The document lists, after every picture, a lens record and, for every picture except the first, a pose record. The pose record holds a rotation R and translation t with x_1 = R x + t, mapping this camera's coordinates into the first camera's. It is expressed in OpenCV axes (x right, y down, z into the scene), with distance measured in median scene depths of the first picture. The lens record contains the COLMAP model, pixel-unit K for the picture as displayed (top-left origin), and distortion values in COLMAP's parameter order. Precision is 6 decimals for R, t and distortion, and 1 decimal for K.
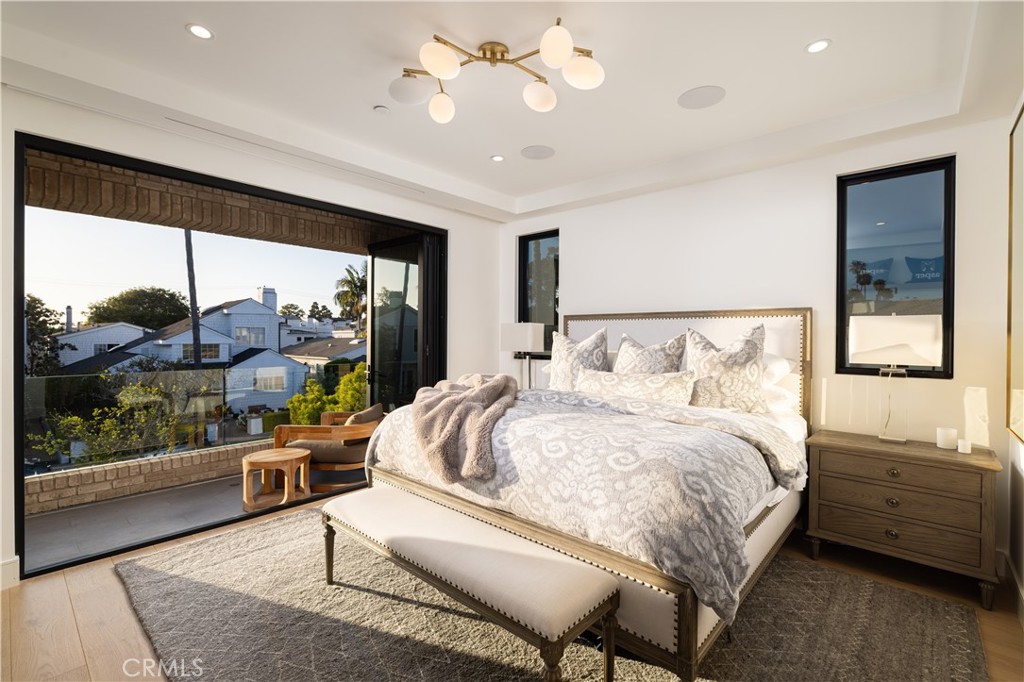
lens RADIAL K [[452.4, 0, 512.0], [0, 452.4, 341.0], [0, 0, 1]] dist [-0.001088, -0.000420]
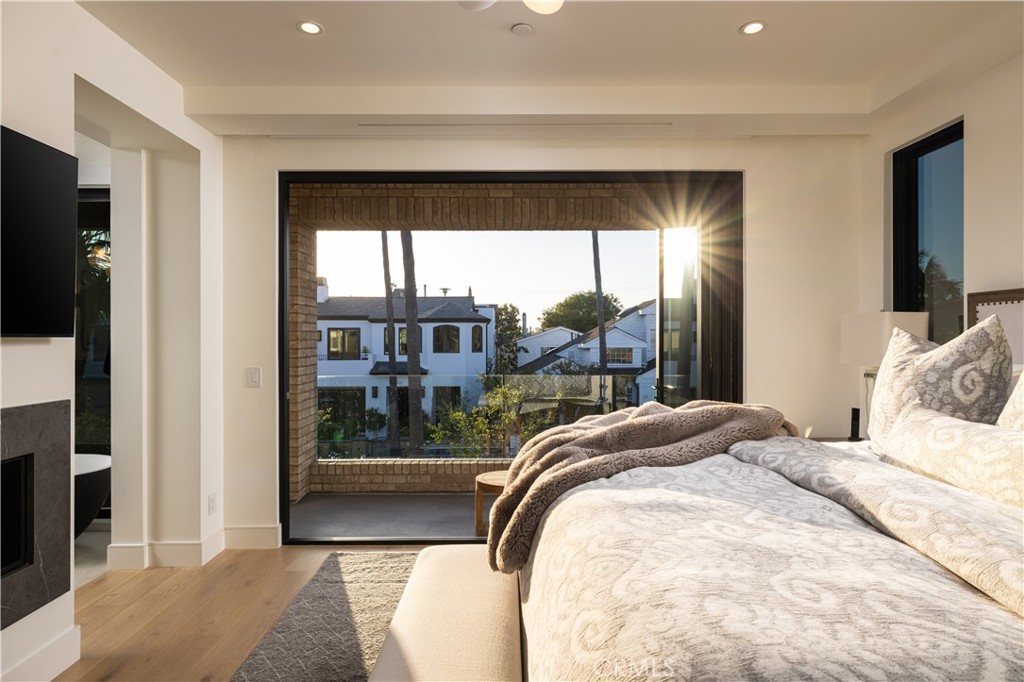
lens RADIAL K [[563.8, 0, 512.0], [0, 563.8, 341.0], [0, 0, 1]] dist [-0.006513, -0.001237]
pose [[0.674443, -0.003130, -0.738320, 0.234044], [-0.001623, 0.999982, -0.005722, -0.002024], [0.738325, 0.005057, 0.674426, 0.241055]]
